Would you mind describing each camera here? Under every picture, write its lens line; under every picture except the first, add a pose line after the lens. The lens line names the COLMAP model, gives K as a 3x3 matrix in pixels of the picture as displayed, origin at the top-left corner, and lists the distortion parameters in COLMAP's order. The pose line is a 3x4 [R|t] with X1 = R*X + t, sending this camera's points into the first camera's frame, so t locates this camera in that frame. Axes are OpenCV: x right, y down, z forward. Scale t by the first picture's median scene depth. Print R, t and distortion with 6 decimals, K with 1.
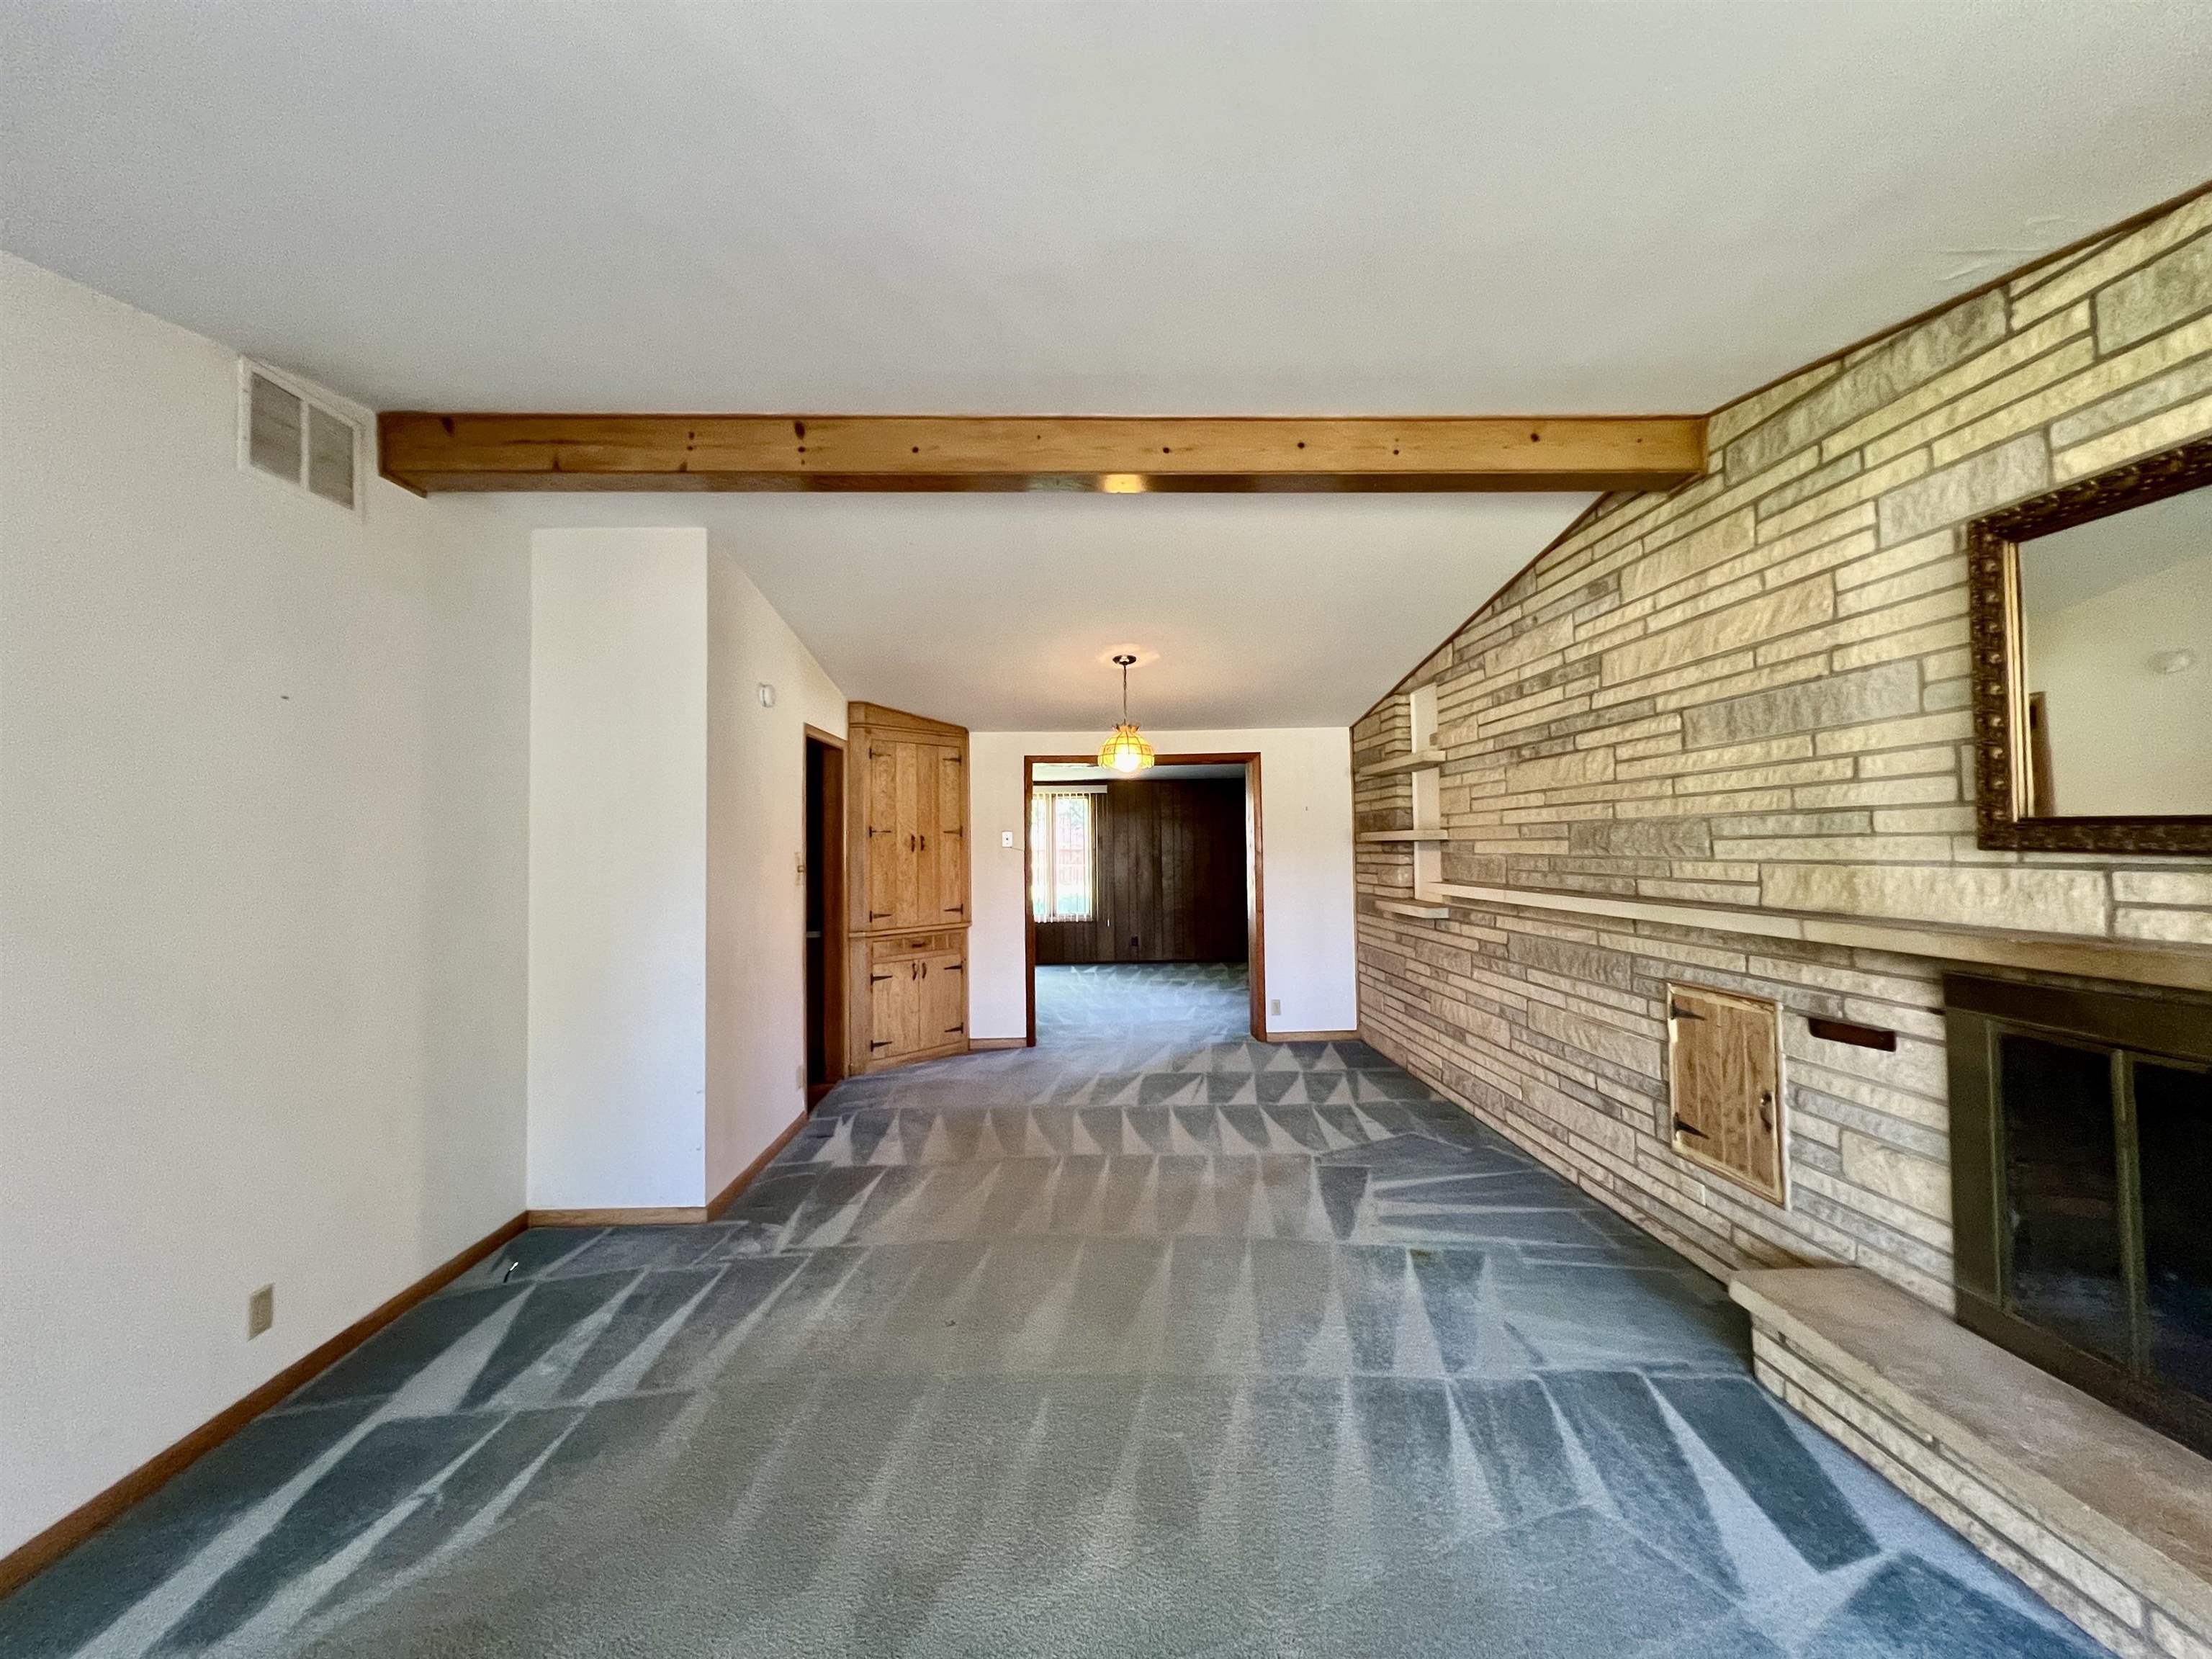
lens RADIAL K [[891.8, 0, 1102.8], [0, 891.8, 821.4], [0, 0, 1]] dist [0.009491, -0.000208]
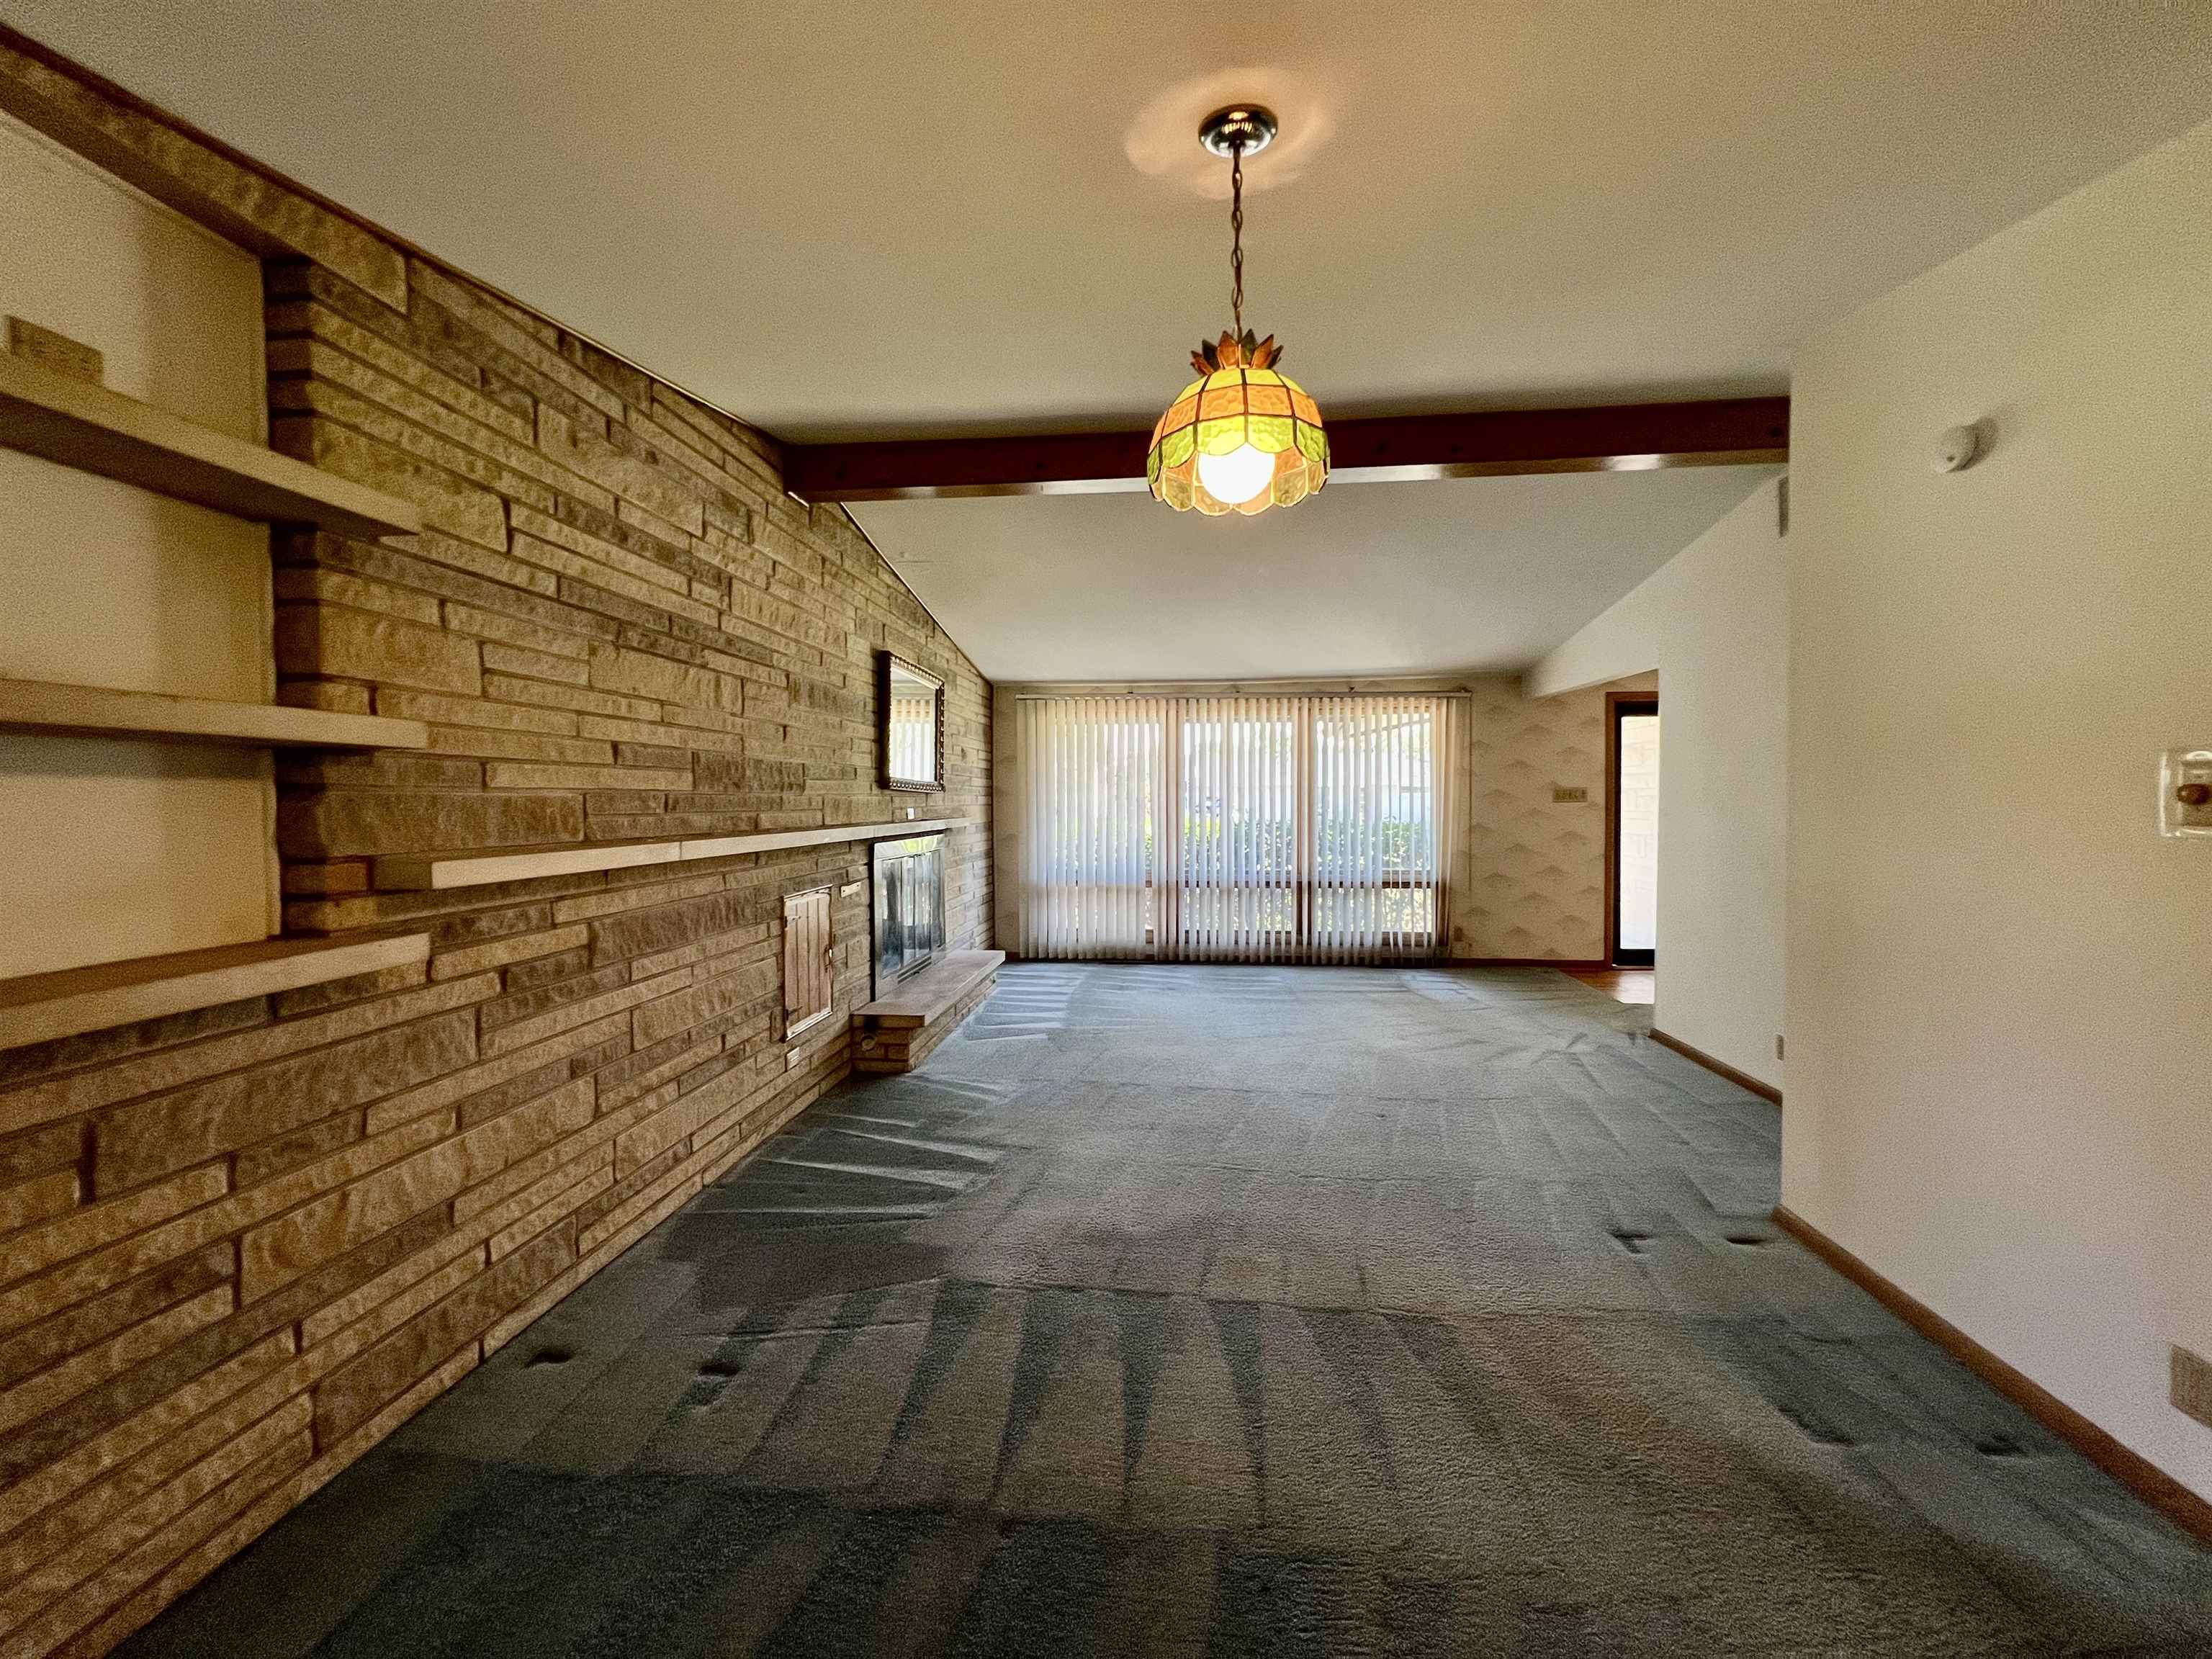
lens RADIAL K [[891.8, 0, 1112.5], [0, 891.8, 813.5], [0, 0, 1]] dist [0.009491, -0.000208]
pose [[-0.990513, 0.013737, 0.136731, 0.037141], [0.012160, 0.999850, -0.012359, 0.078291], [-0.136881, -0.010579, -0.990531, 1.883913]]
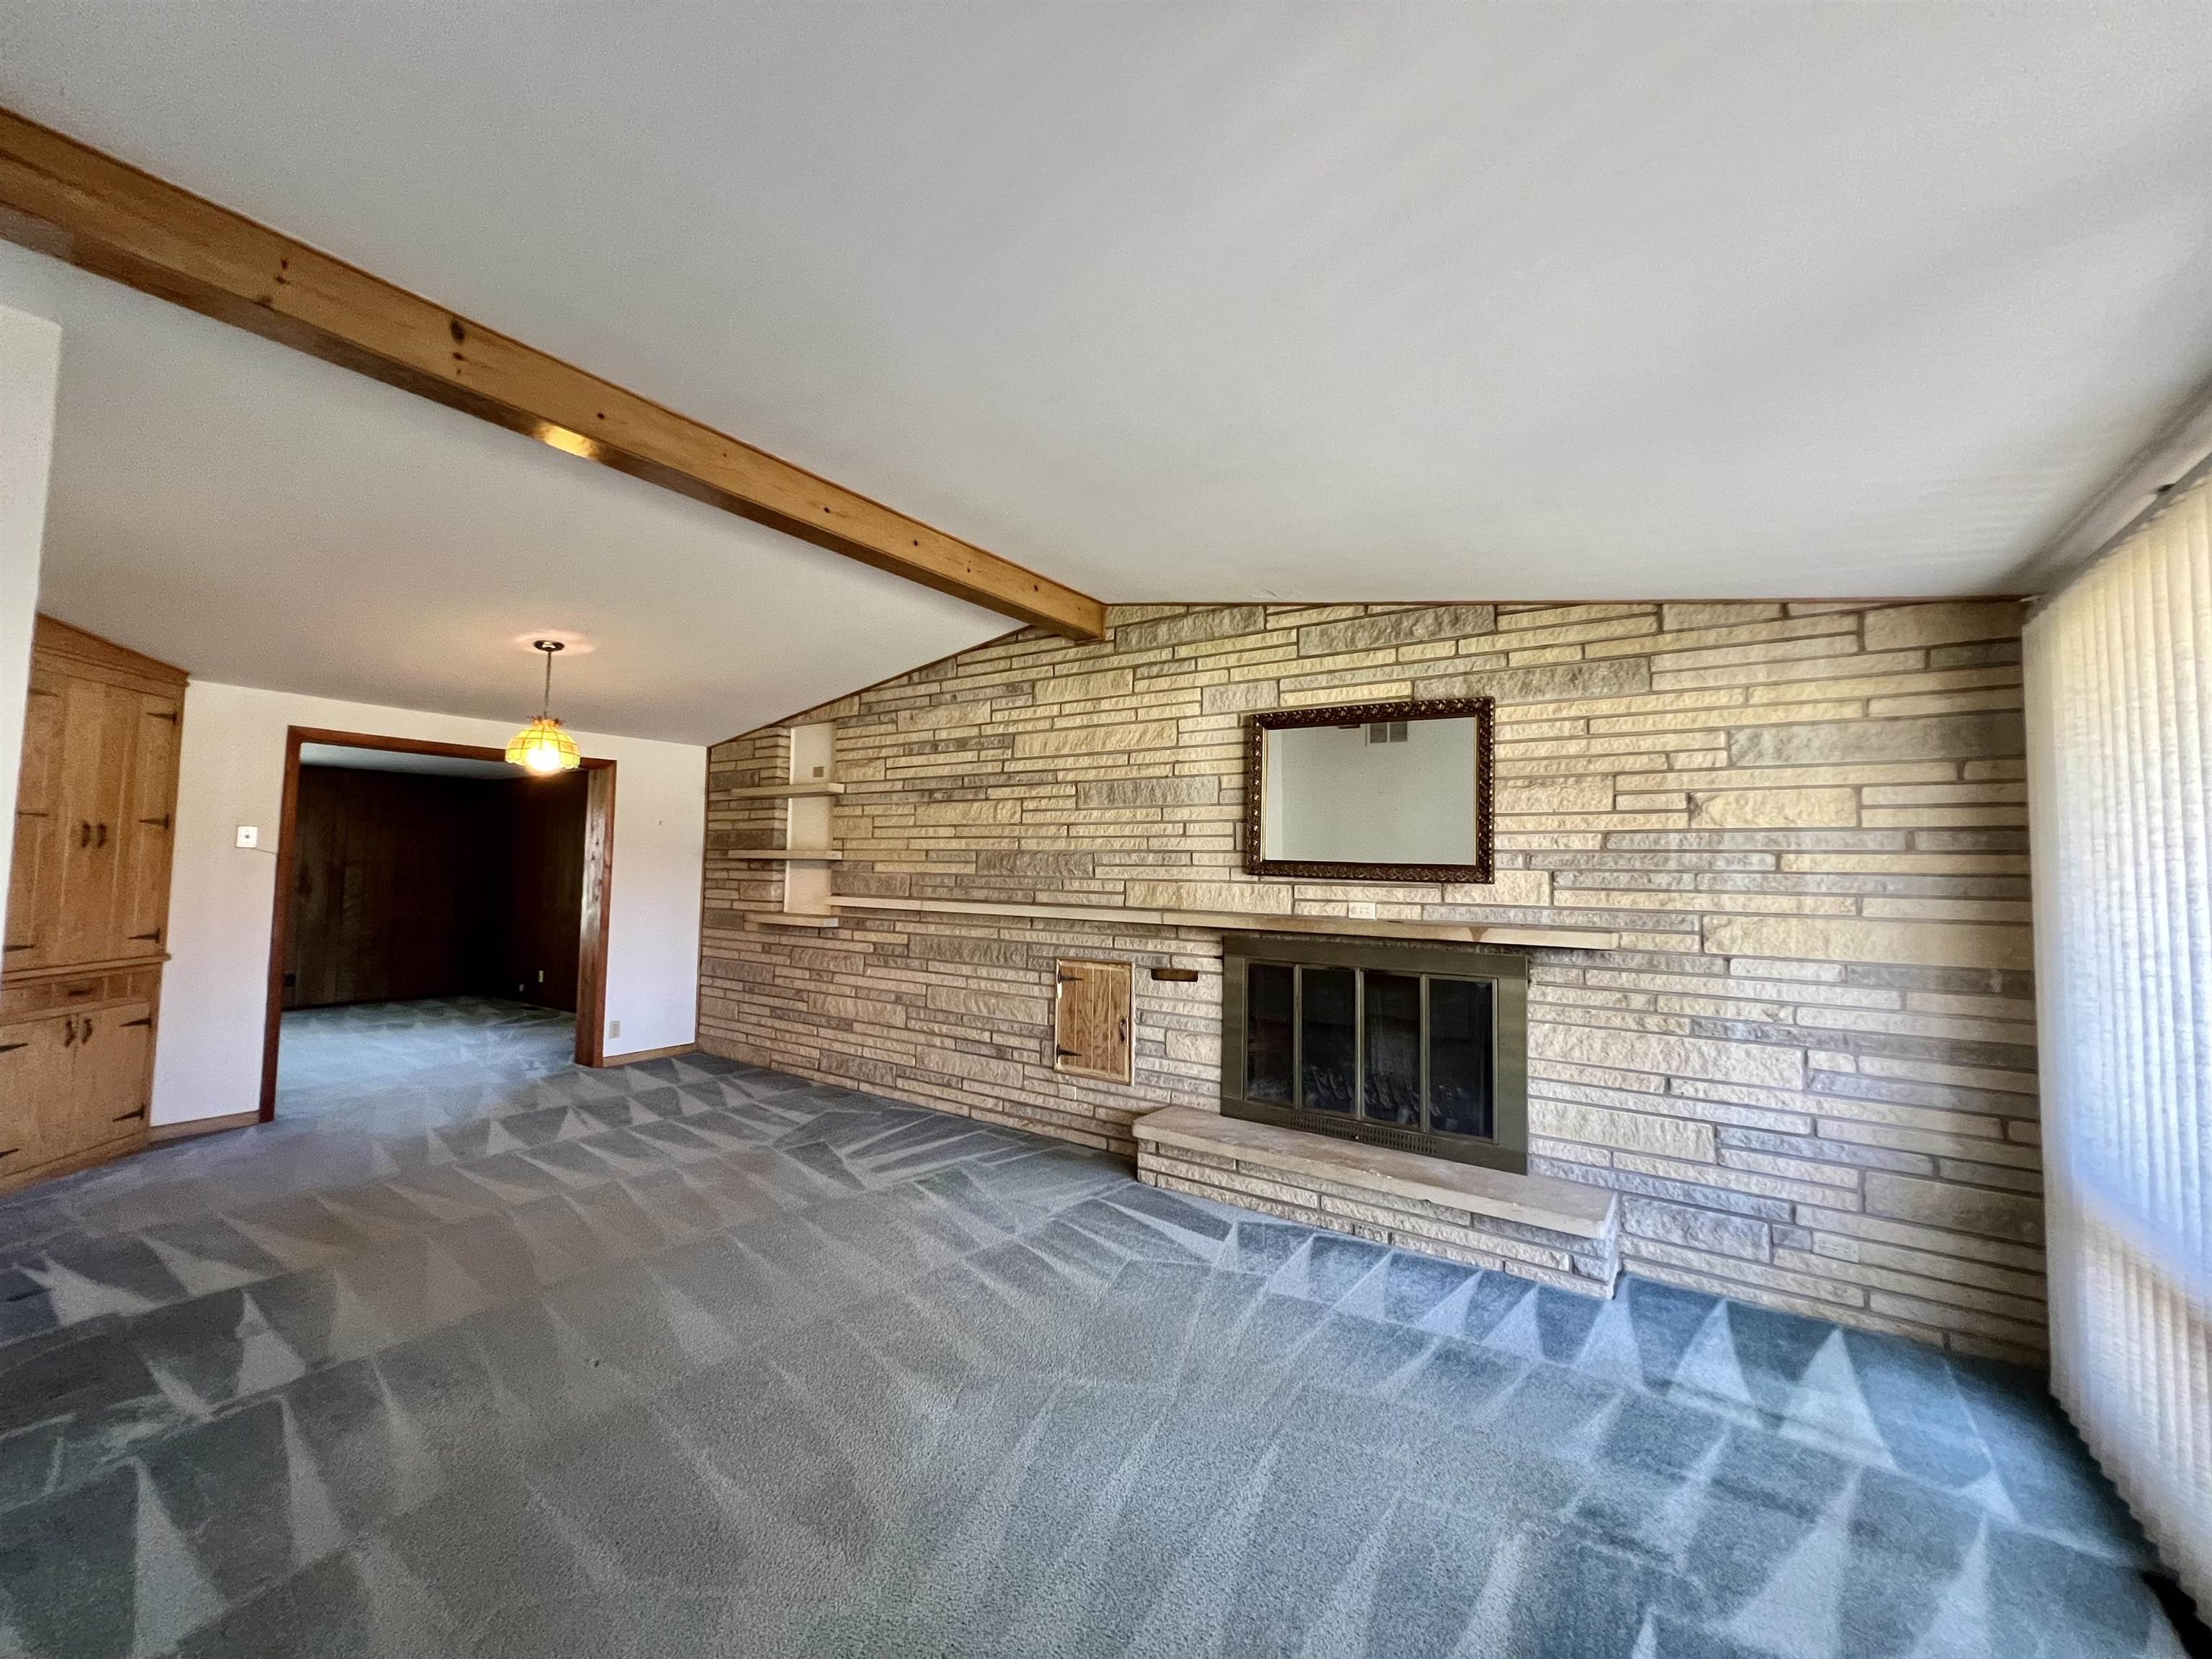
lens RADIAL K [[891.8, 0, 1098.3], [0, 891.8, 819.9], [0, 0, 1]] dist [0.009491, -0.000208]
pose [[0.606868, 0.073134, 0.791431, -0.486501], [-0.050971, 0.997289, -0.053072, 0.018501], [-0.793166, -0.008132, 0.608951, 0.021409]]
